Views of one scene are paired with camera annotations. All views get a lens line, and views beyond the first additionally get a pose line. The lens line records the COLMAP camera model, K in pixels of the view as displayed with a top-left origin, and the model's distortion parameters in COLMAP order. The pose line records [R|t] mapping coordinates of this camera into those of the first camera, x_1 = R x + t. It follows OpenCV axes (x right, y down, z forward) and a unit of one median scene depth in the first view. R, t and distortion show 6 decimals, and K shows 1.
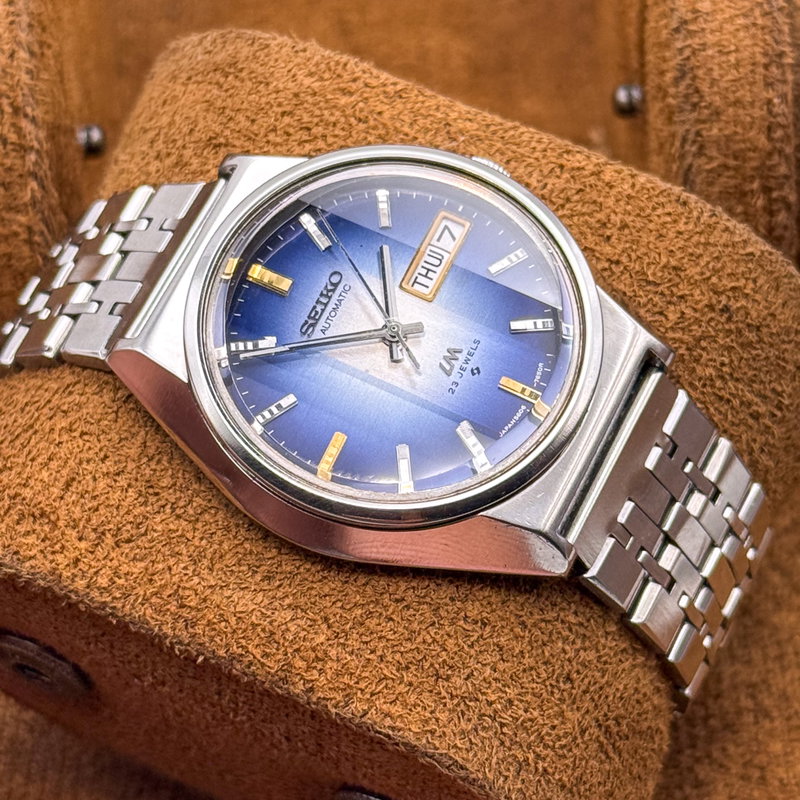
lens RADIAL K [[2740.0, 0, 400.0], [0, 2740.0, 400.0], [0, 0, 1]] dist [0.140849, 0.408366]
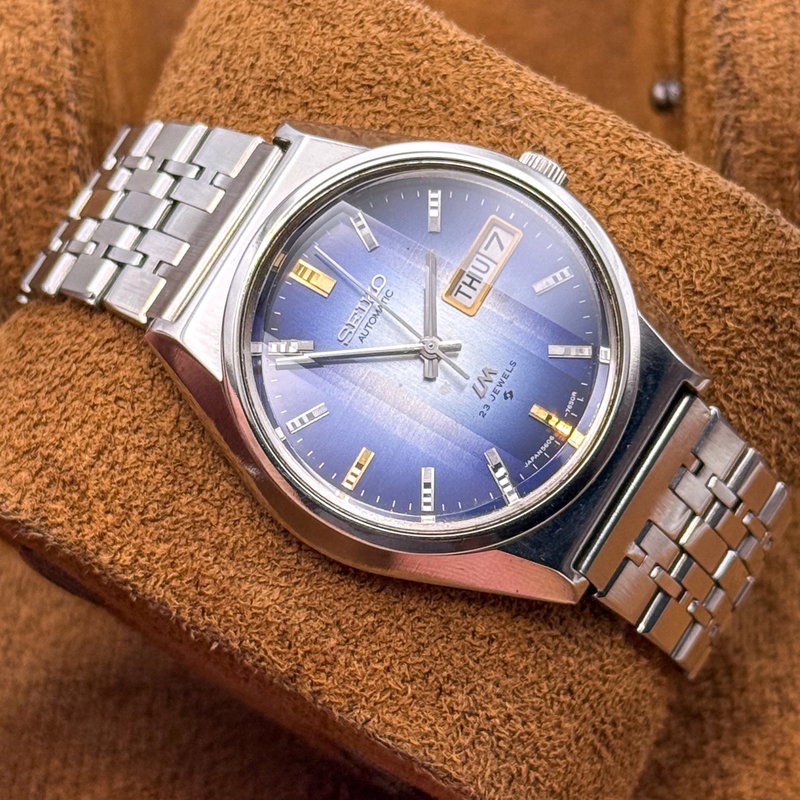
lens RADIAL K [[2740.0, 0, 400.0], [0, 2740.0, 400.0], [0, 0, 1]] dist [0.140849, 0.408366]
pose [[0.995118, 0.096739, -0.019555, 0.007688], [-0.089093, 0.965738, 0.243747, -0.244917], [0.042465, -0.240815, 0.969642, 0.024689]]
